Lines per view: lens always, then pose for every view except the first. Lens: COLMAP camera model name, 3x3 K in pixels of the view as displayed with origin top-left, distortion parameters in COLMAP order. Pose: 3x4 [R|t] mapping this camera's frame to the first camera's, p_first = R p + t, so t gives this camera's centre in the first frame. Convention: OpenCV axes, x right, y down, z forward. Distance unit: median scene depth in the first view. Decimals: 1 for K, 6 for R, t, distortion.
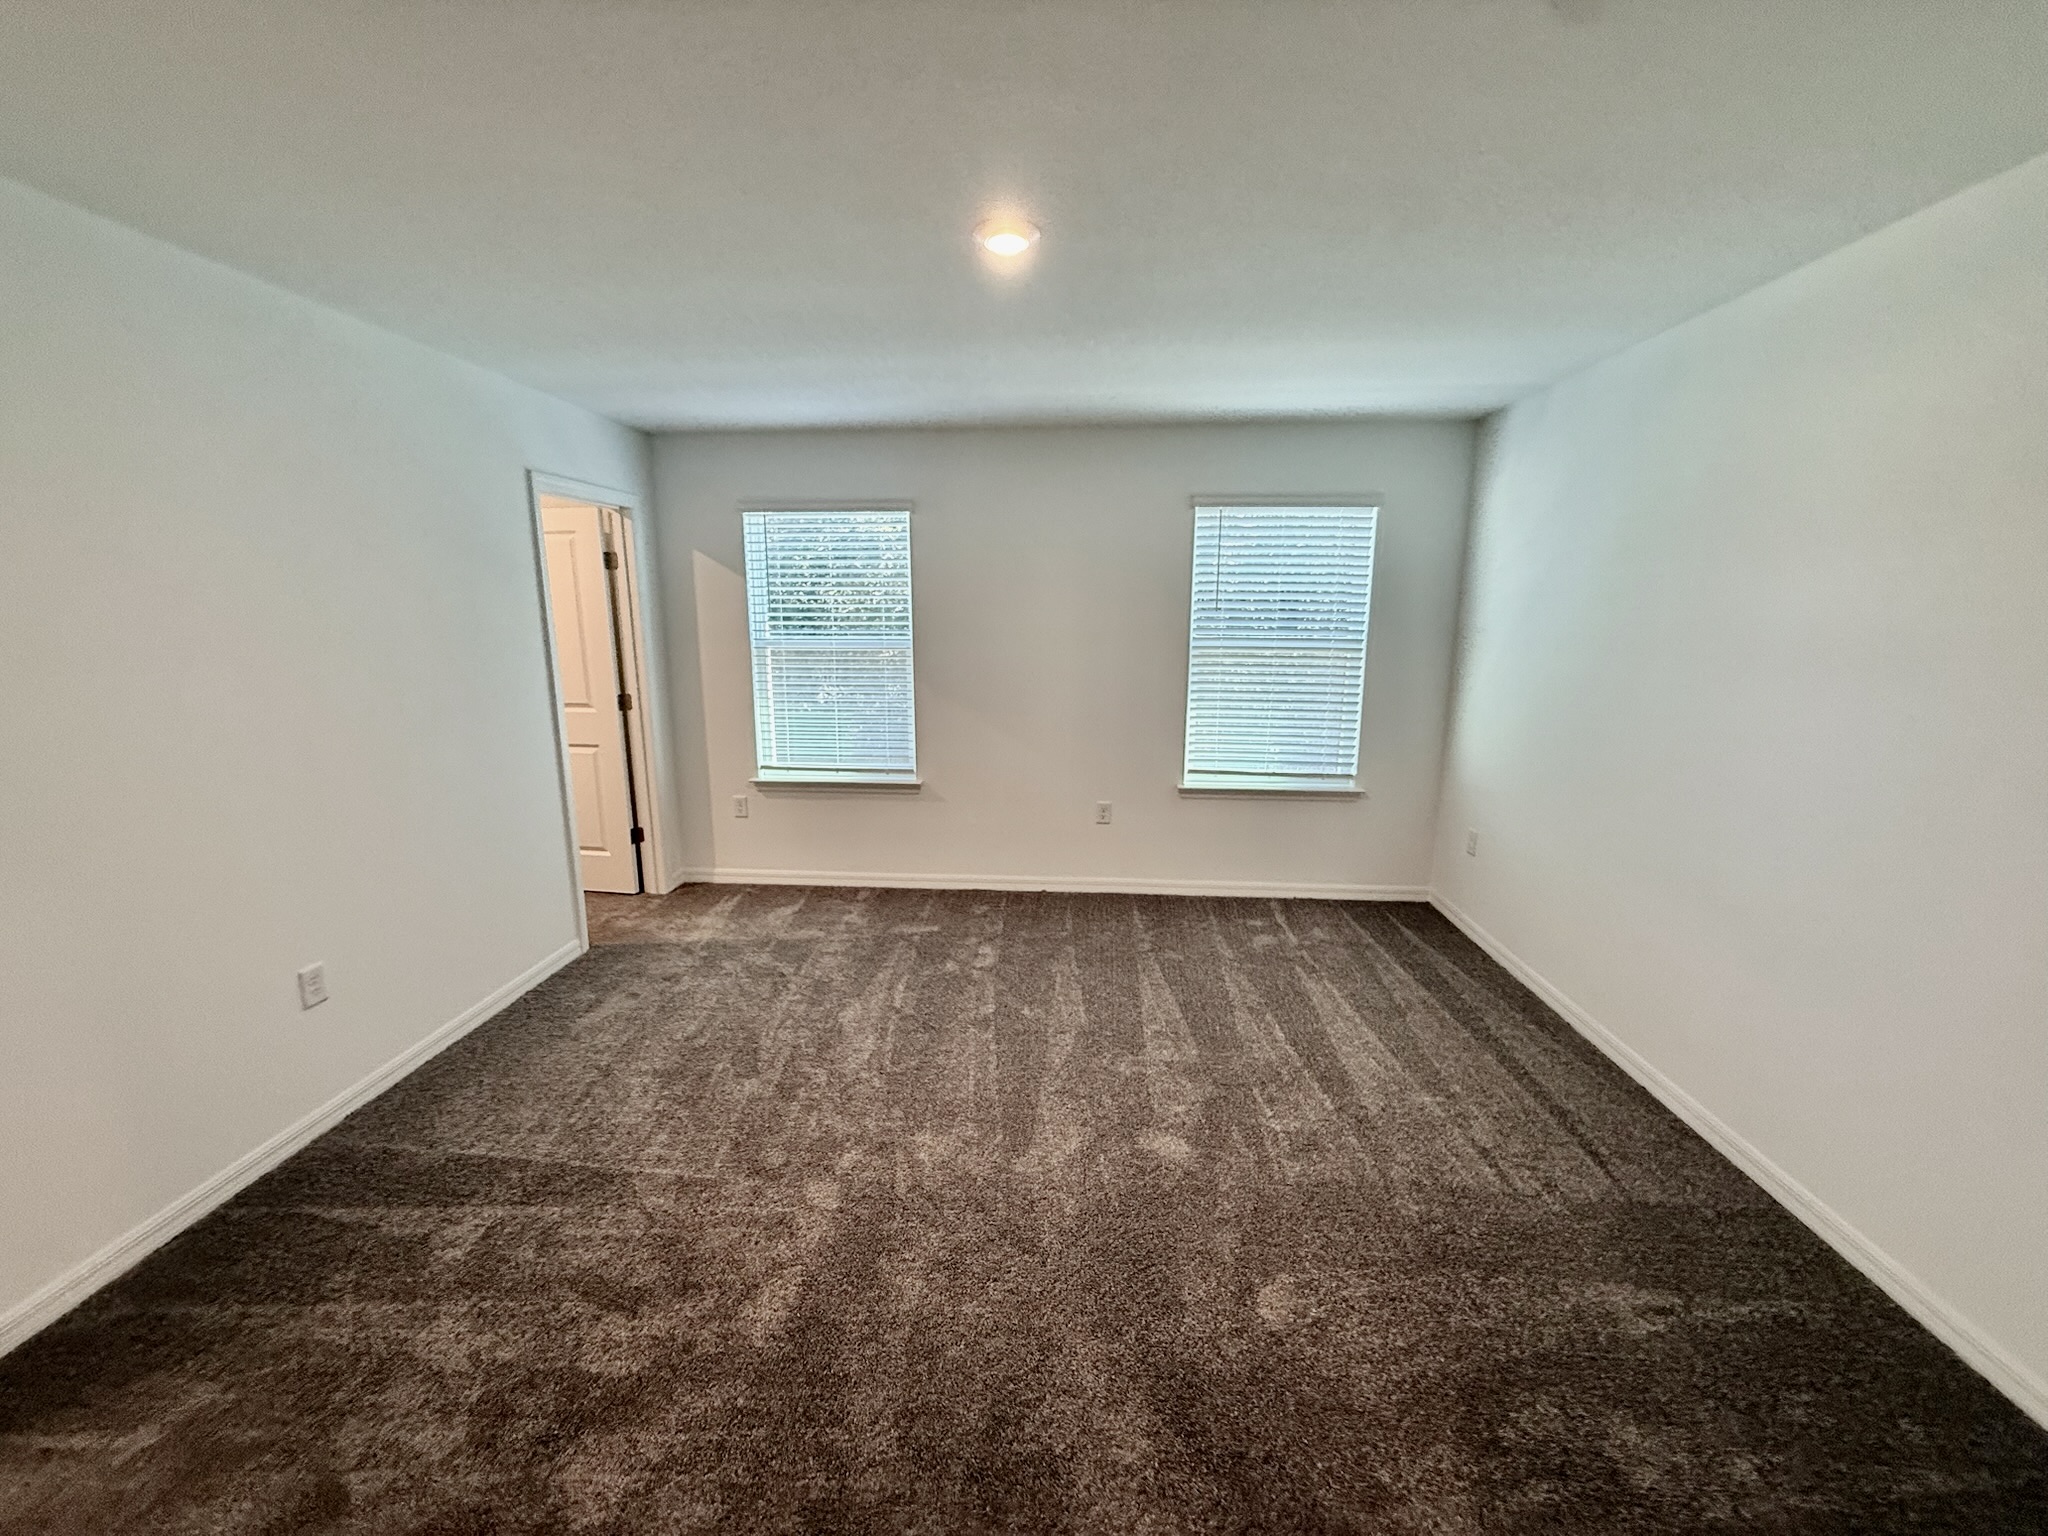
lens RADIAL K [[812.7, 0, 1022.6], [0, 812.7, 766.4], [0, 0, 1]] dist [-0.000454, -0.000011]
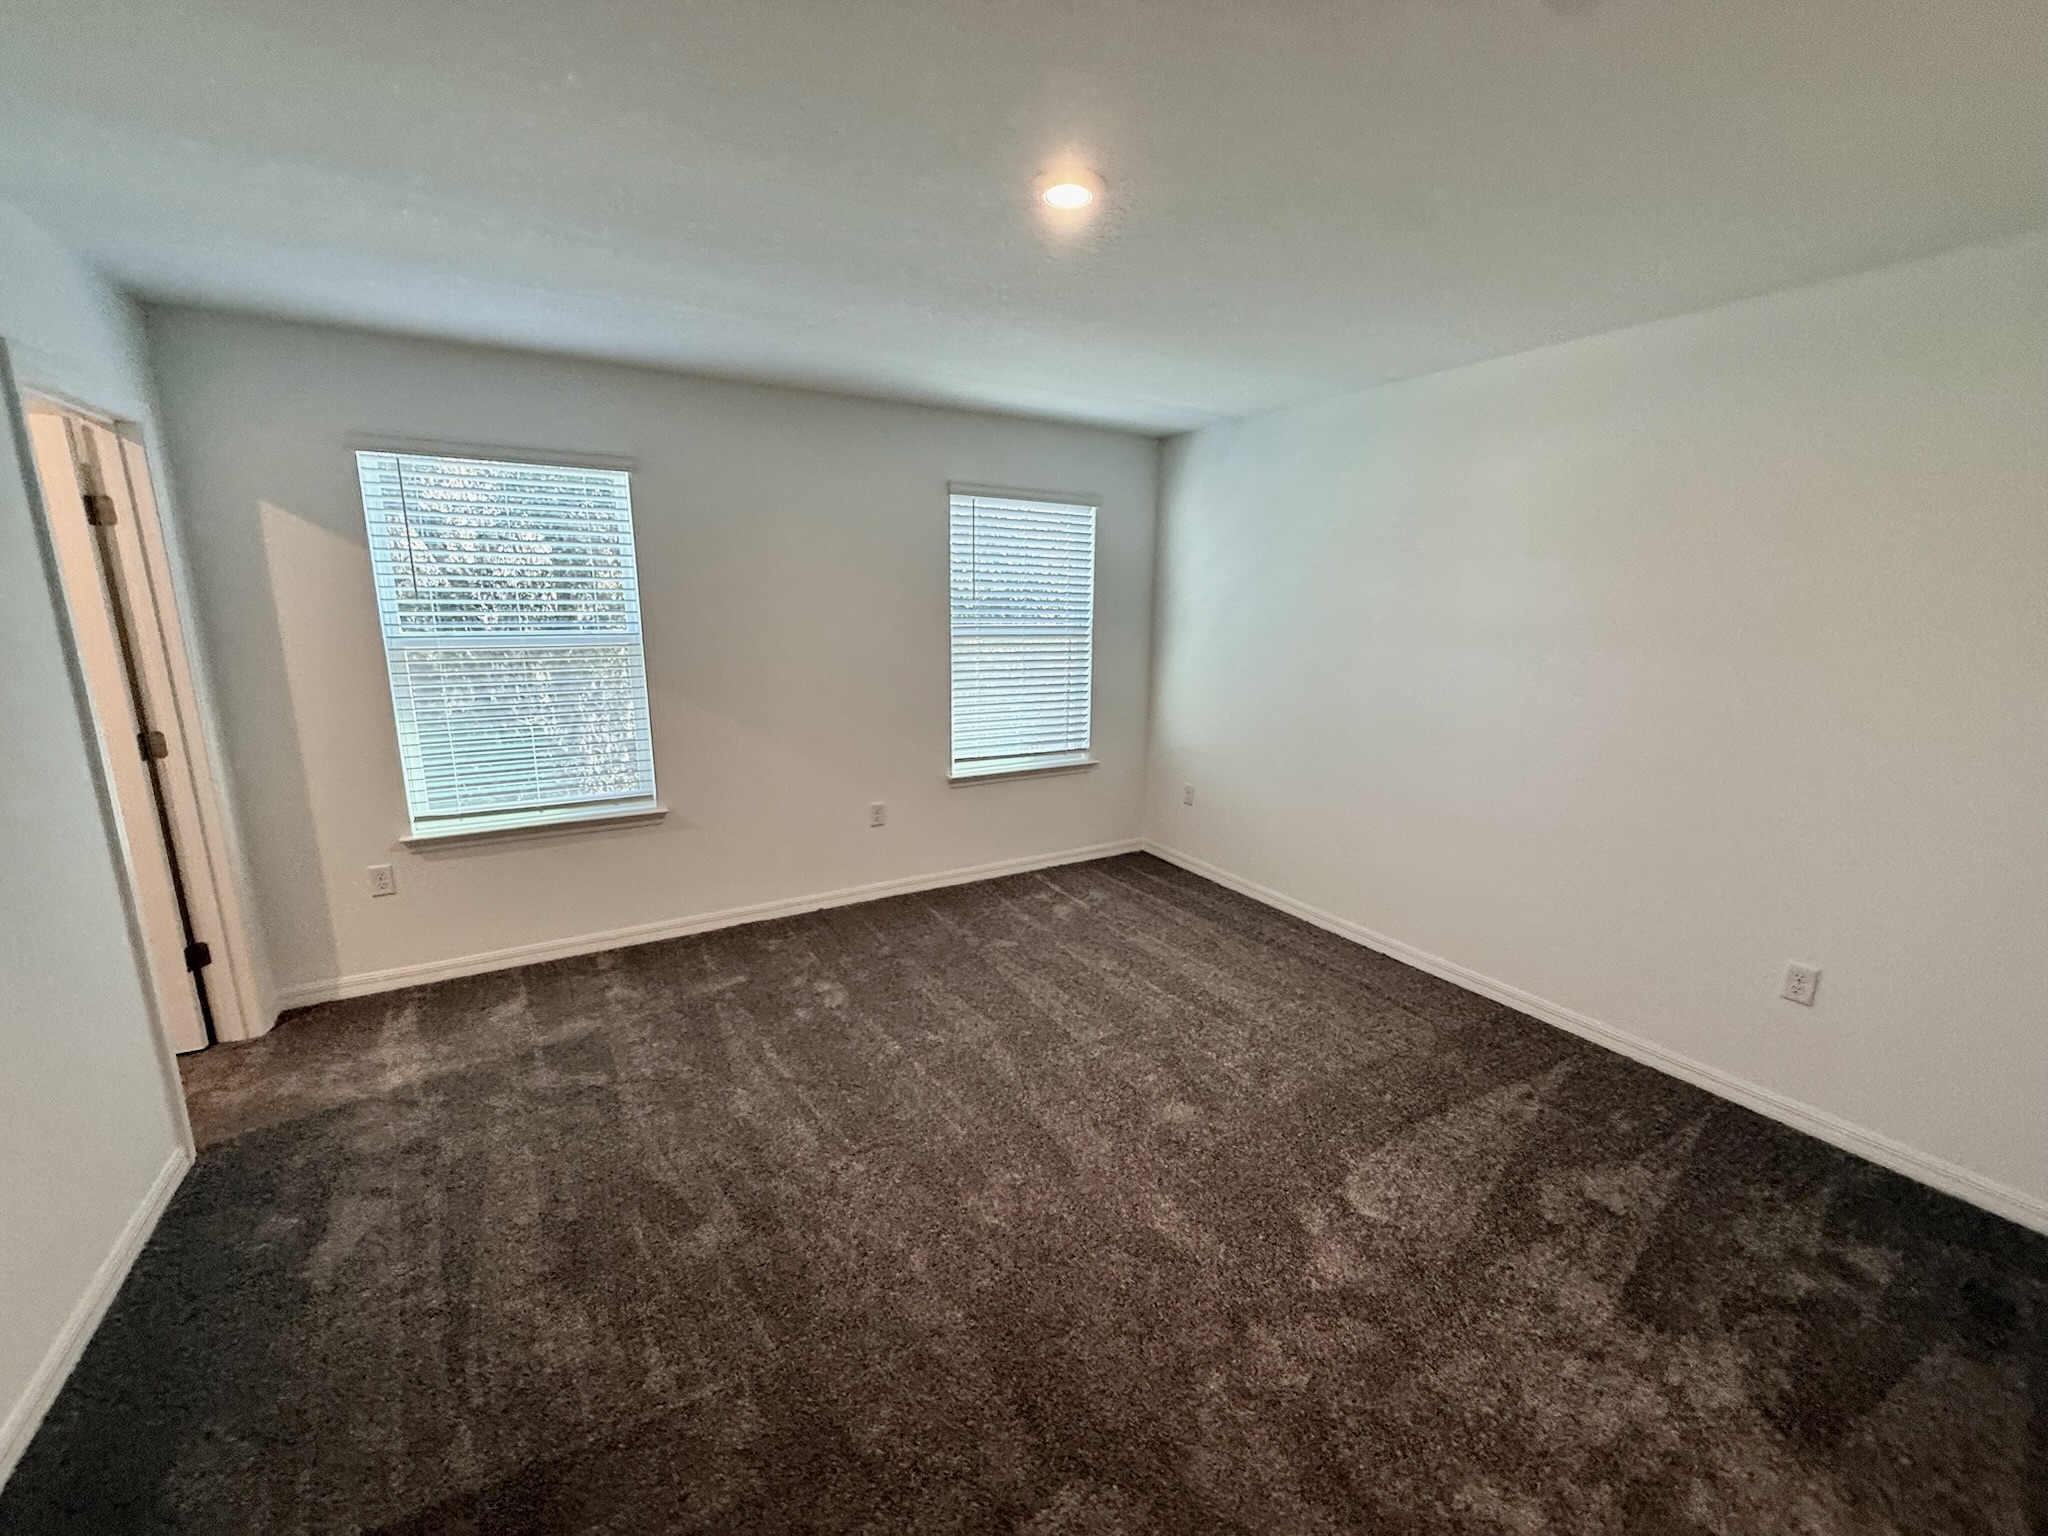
lens RADIAL K [[812.7, 0, 1017.4], [0, 812.7, 767.1], [0, 0, 1]] dist [-0.000454, -0.000011]
pose [[0.822778, -0.110177, 0.557582, -0.308925], [0.099696, 0.993798, 0.049259, -0.029573], [-0.559551, 0.015060, 0.828659, 0.138521]]
